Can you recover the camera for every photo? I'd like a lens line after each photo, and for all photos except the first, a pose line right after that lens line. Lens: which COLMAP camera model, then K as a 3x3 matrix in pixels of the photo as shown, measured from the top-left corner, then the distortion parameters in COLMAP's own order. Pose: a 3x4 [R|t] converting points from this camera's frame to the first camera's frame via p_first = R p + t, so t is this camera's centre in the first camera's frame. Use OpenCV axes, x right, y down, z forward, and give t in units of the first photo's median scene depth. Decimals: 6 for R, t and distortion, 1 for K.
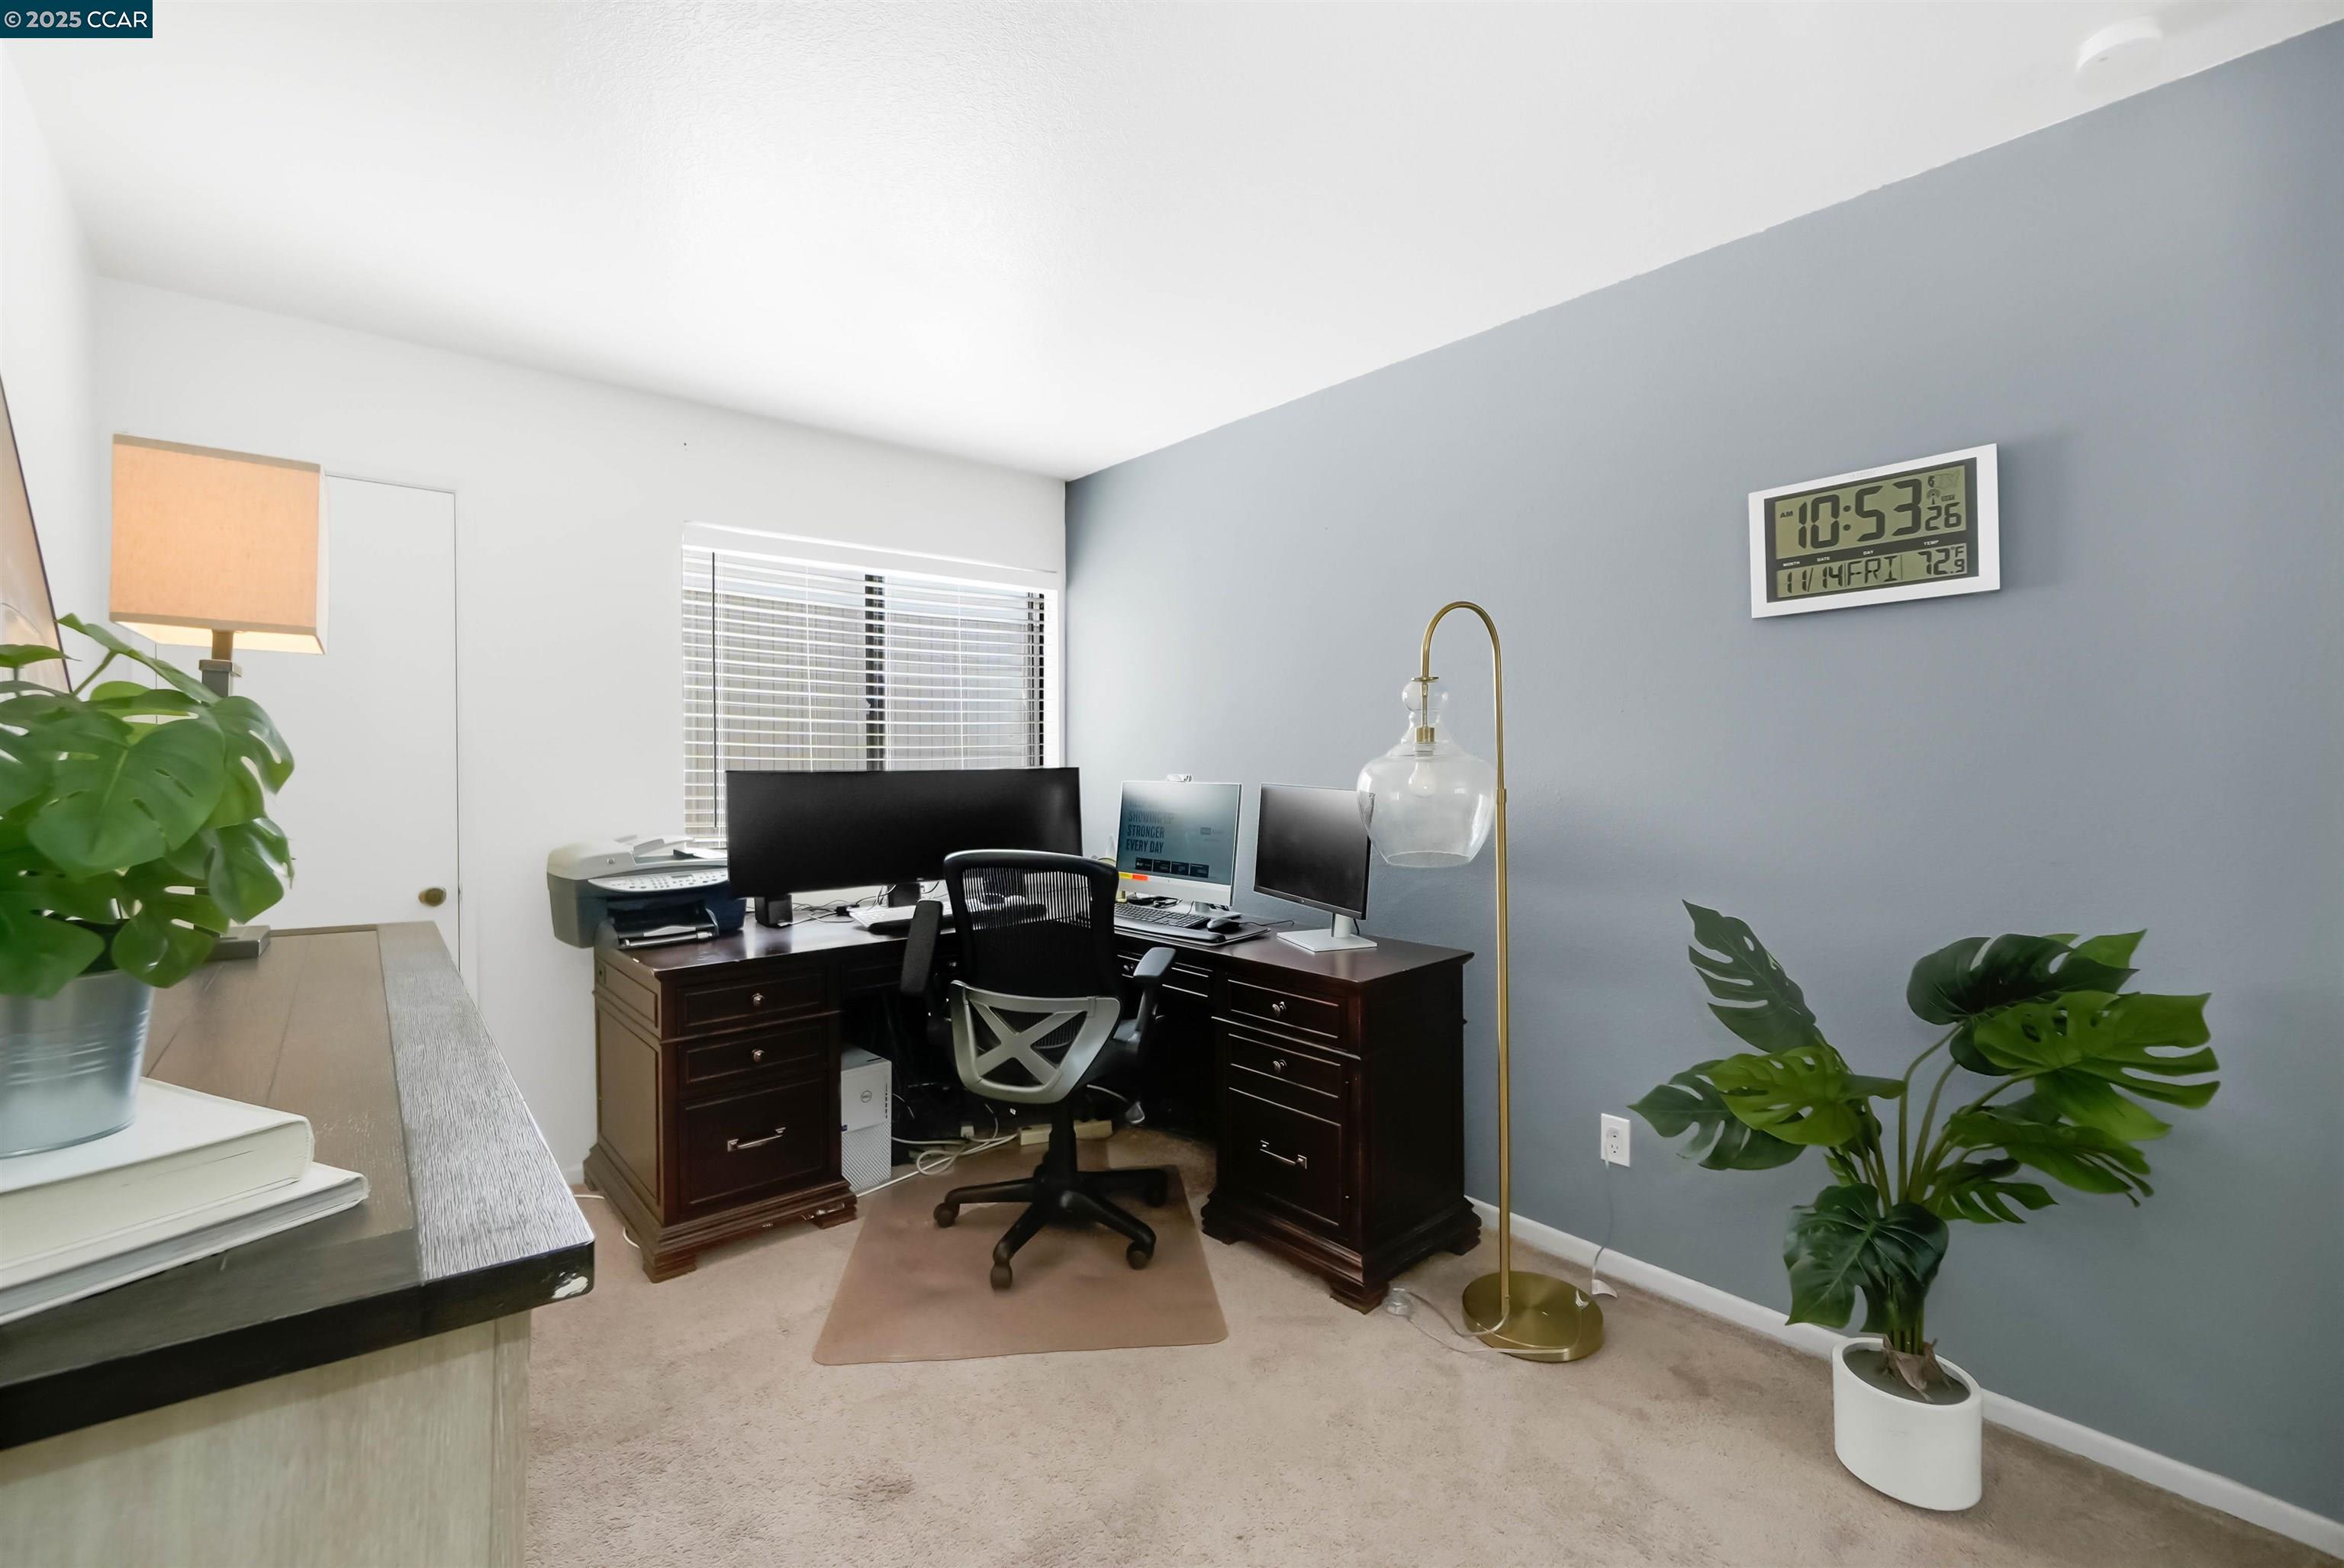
lens RADIAL K [[1018.9, 0, 1149.1], [0, 1018.9, 772.9], [0, 0, 1]] dist [-0.004815, 0.003906]
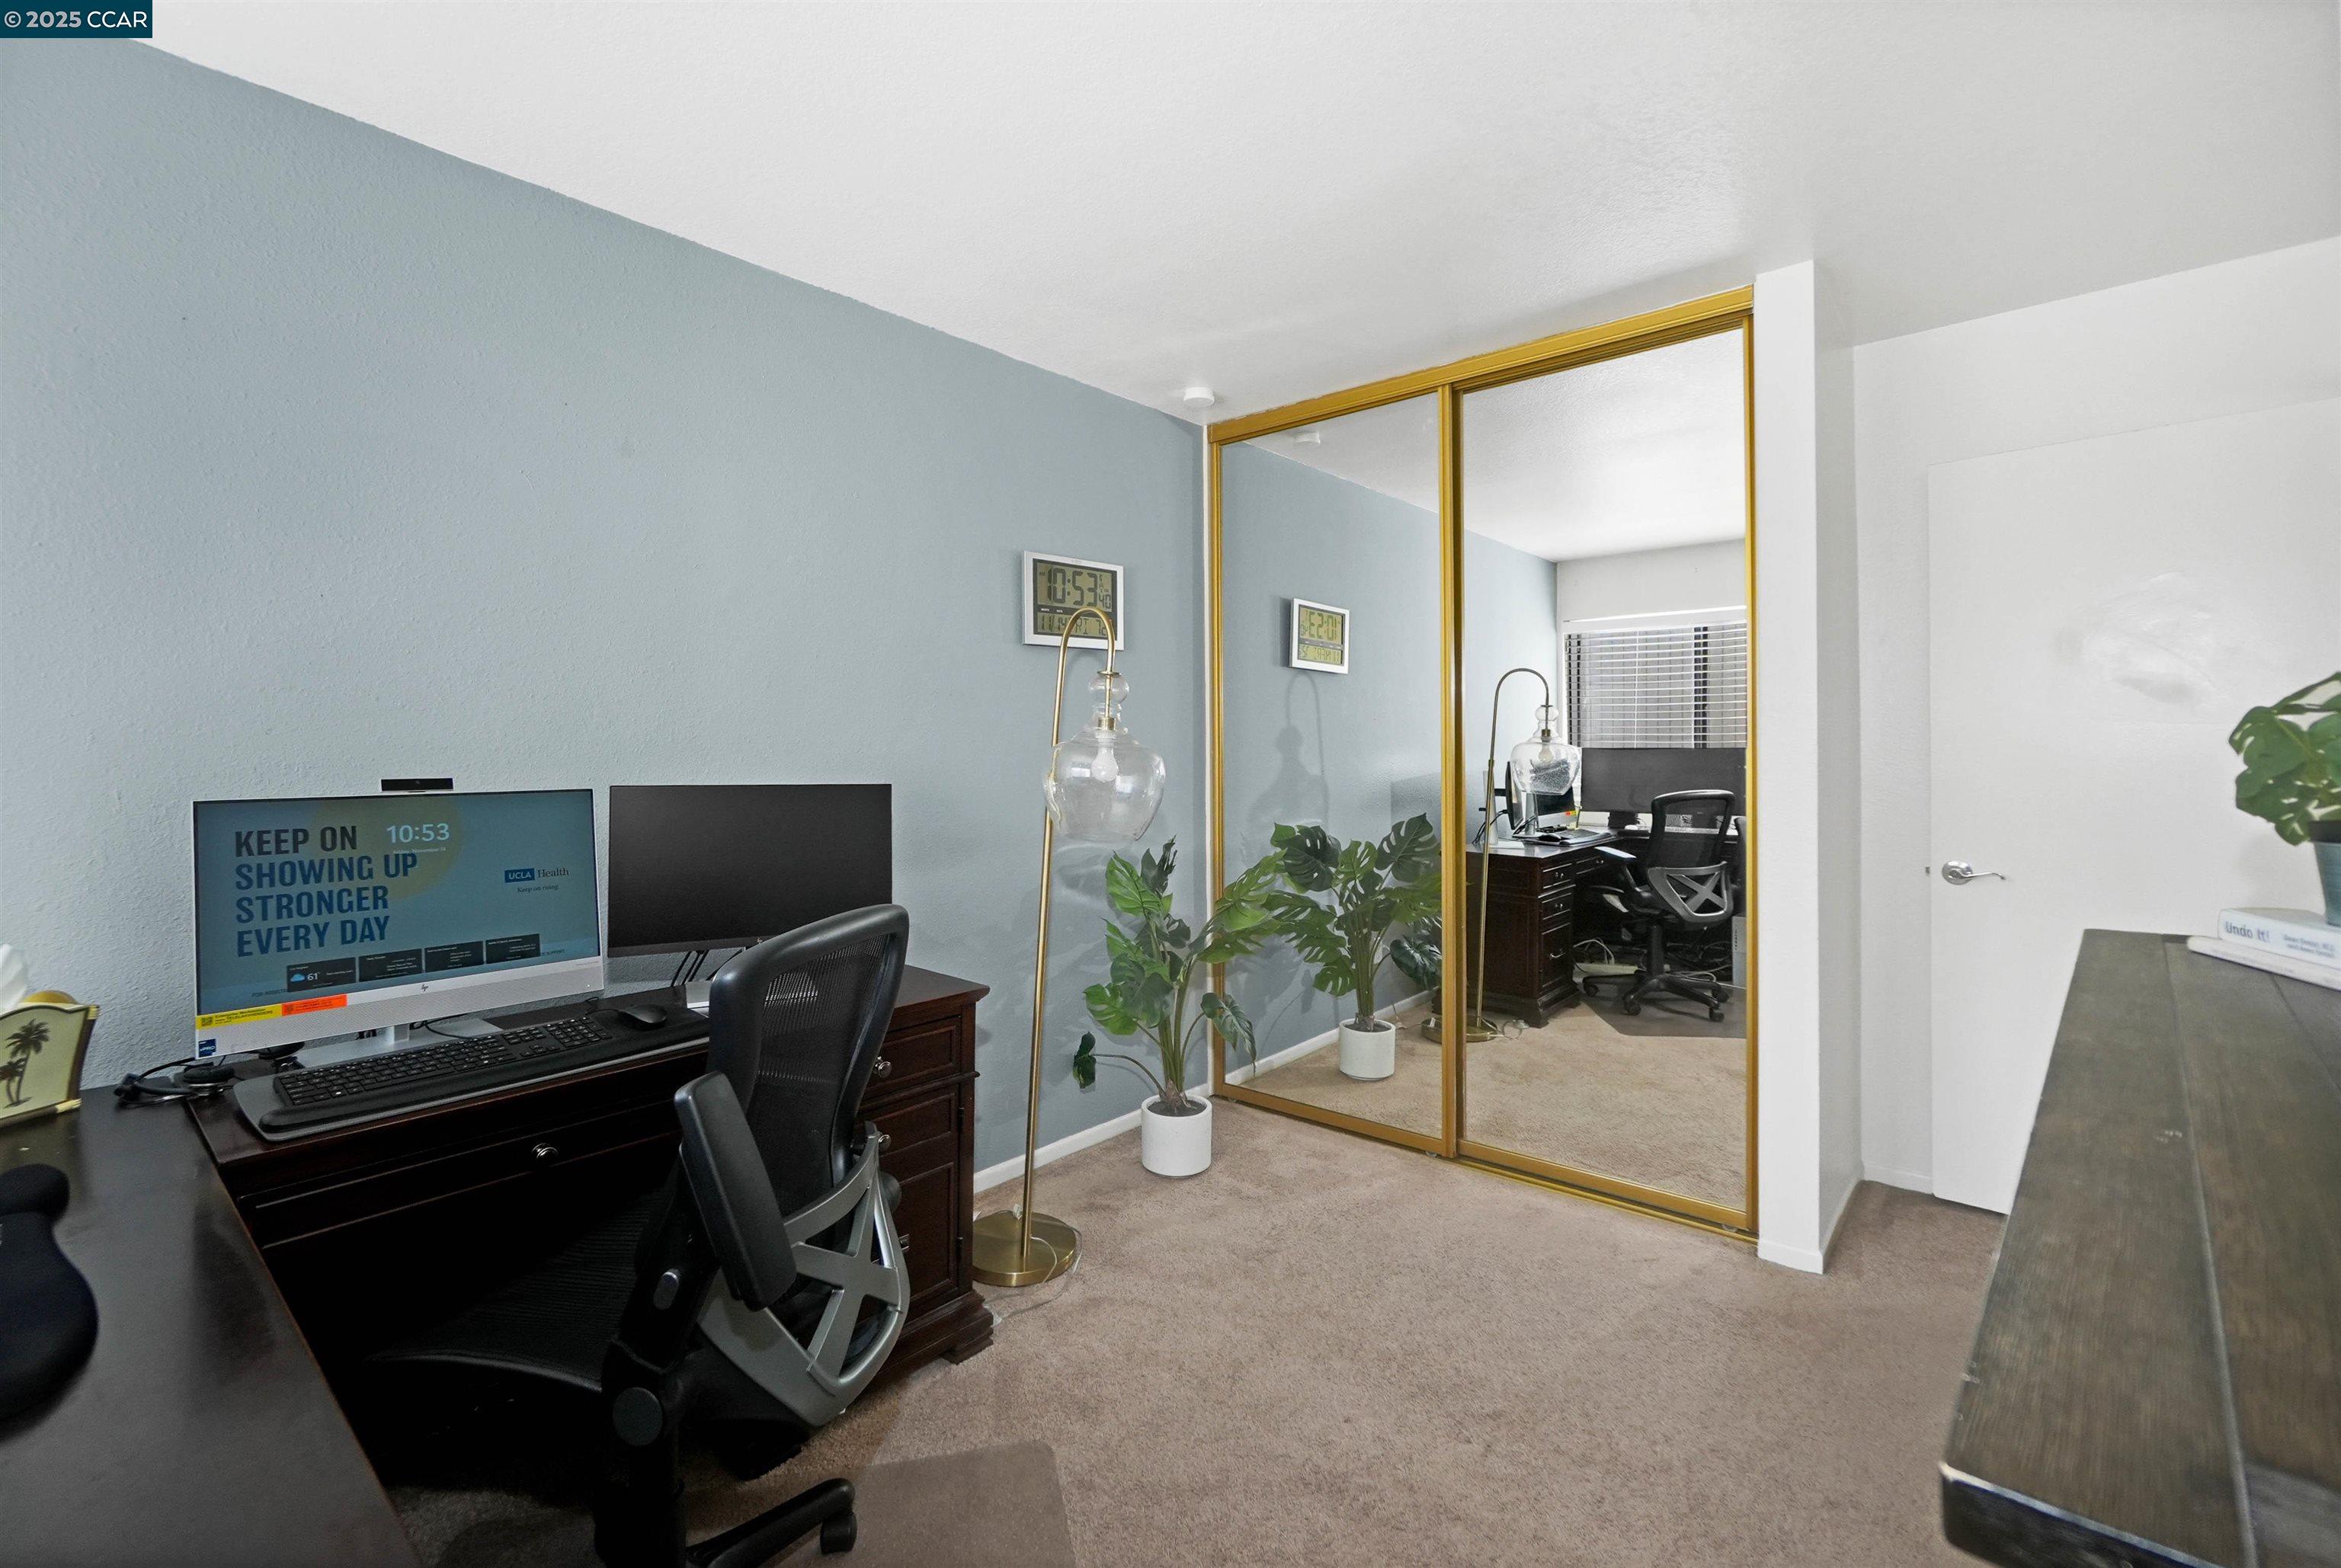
lens RADIAL K [[1017.5, 0, 1147.6], [0, 1017.5, 772.9], [0, 0, 1]] dist [-0.004815, 0.003906]
pose [[-0.150491, -0.015311, 0.988493, -0.803903], [0.015079, 0.999728, 0.017781, -0.003849], [-0.988496, 0.017581, -0.150219, 1.114215]]
